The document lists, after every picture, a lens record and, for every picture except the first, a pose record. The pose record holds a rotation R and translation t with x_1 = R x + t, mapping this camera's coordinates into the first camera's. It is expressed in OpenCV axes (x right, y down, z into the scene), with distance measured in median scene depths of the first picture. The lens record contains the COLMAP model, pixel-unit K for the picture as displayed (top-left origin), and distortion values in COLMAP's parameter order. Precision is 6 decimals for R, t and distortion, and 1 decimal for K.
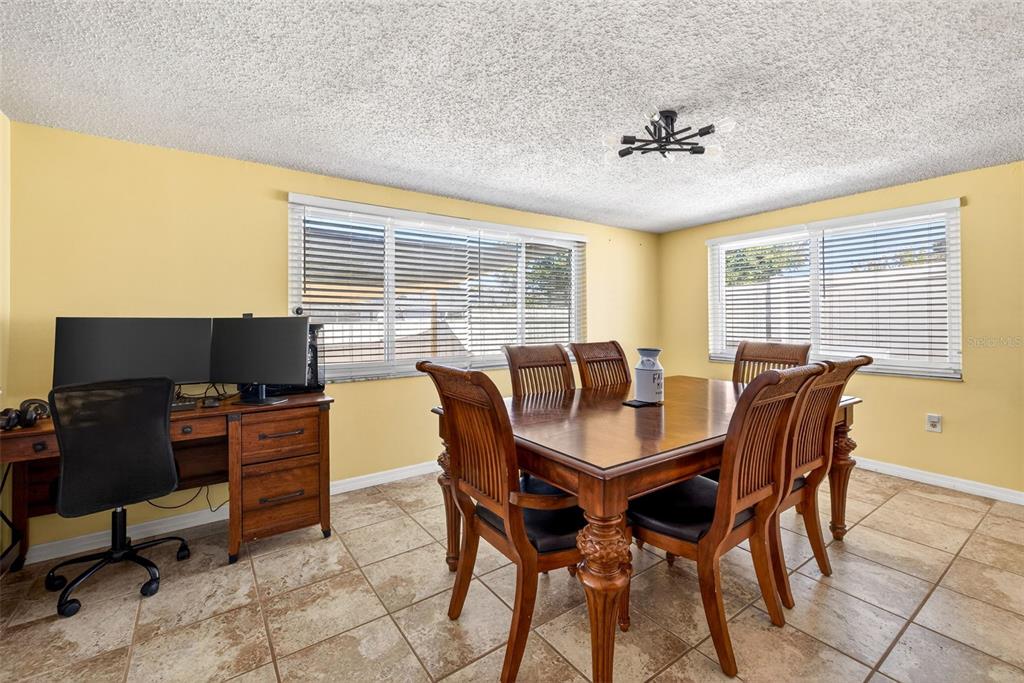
lens RADIAL K [[441.9, 0, 521.1], [0, 441.9, 317.9], [0, 0, 1]] dist [0.010119, -0.000112]
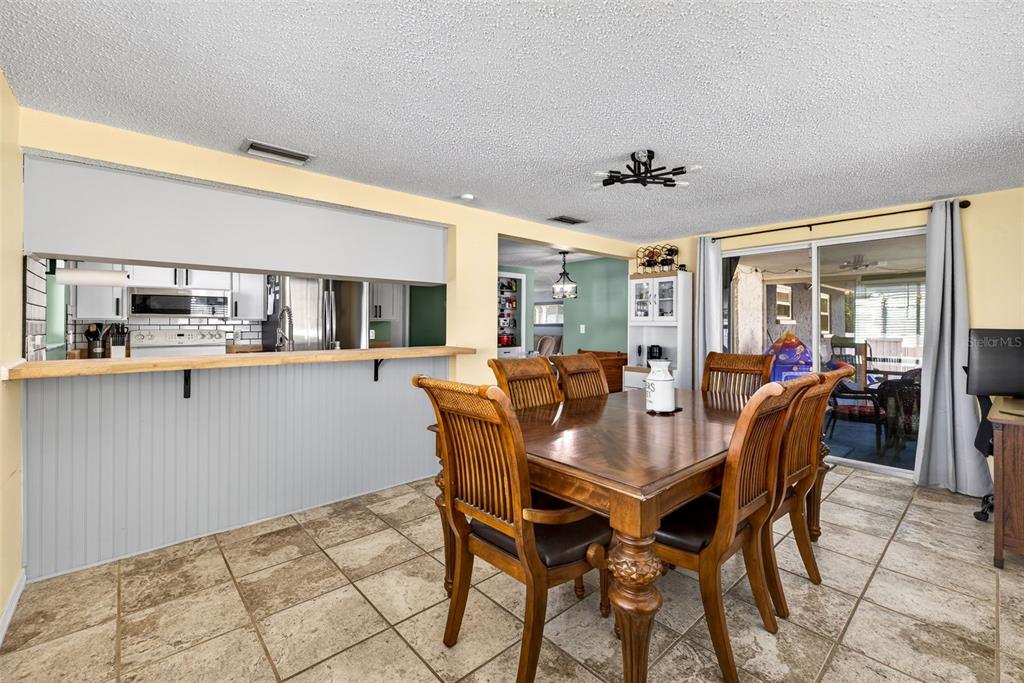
lens RADIAL K [[434.3, 0, 519.7], [0, 434.3, 329.2], [0, 0, 1]] dist [0.004440, -0.000156]
pose [[-0.993633, 0.003624, -0.112603, 0.648465], [0.003349, 0.999991, 0.002633, -0.008944], [0.112611, 0.002239, -0.993637, 1.763846]]
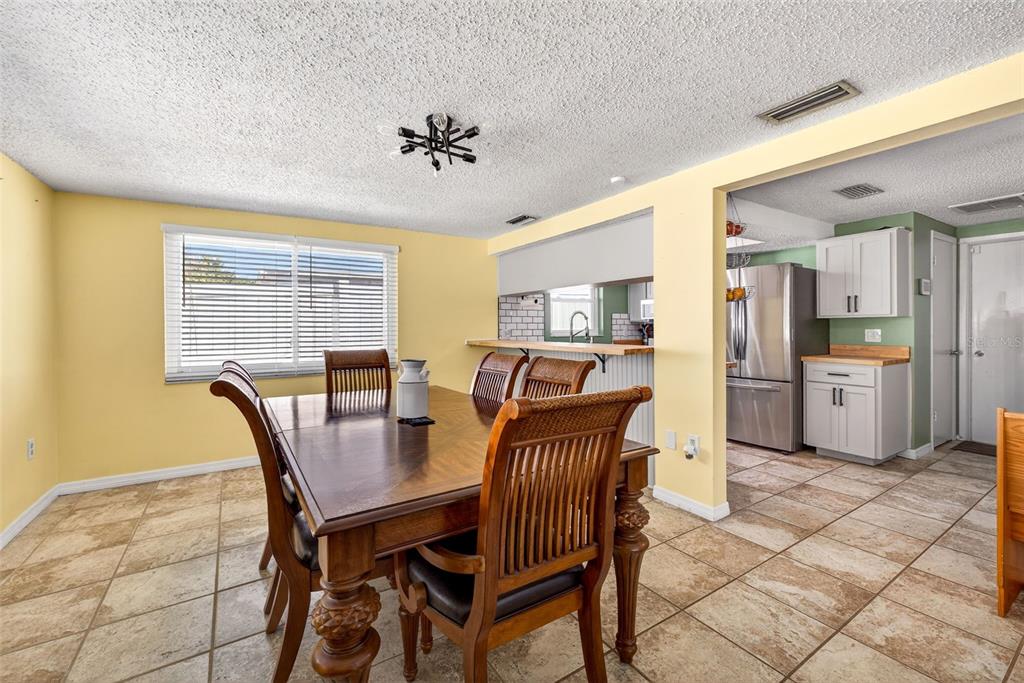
lens RADIAL K [[434.3, 0, 519.7], [0, 434.3, 329.2], [0, 0, 1]] dist [0.004440, -0.000156]
pose [[0.050554, 0.000024, 0.998721, -0.519025], [-0.002970, 0.999996, 0.000127, 0.000661], [-0.998717, -0.002973, 0.050554, 0.661456]]
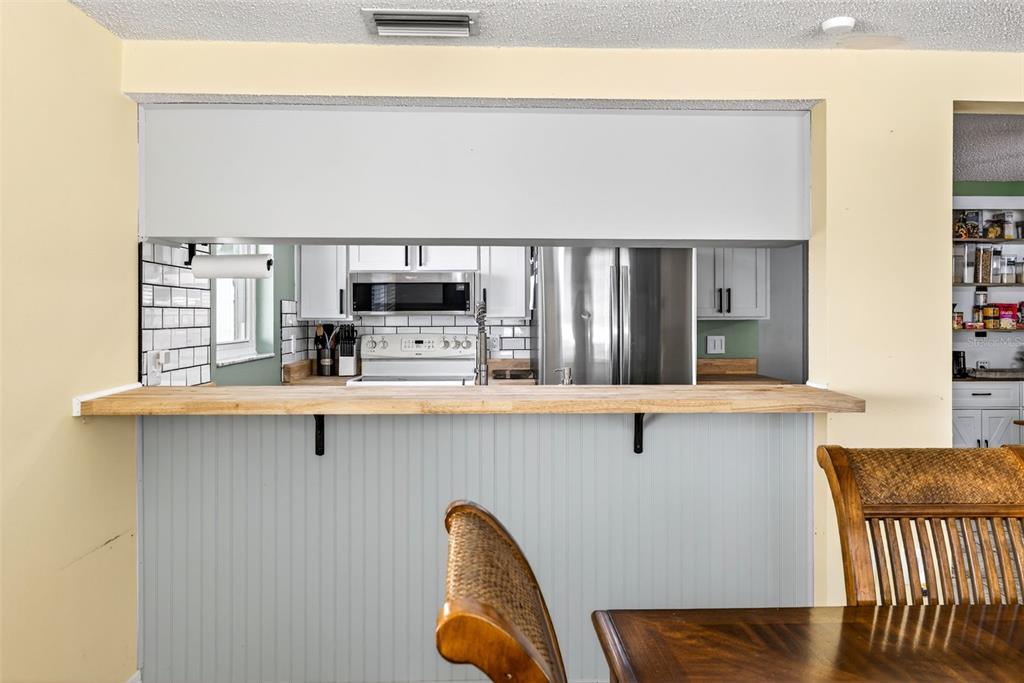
lens RADIAL K [[782.9, 0, 512.7], [0, 782.9, 311.4], [0, 0, 1]] dist [0.011361, 0.002784]
pose [[-0.831268, 0.004686, 0.555852, 0.457125], [-0.002728, 0.999918, -0.012510, -0.040244], [-0.555865, -0.011915, -0.831187, 1.462132]]
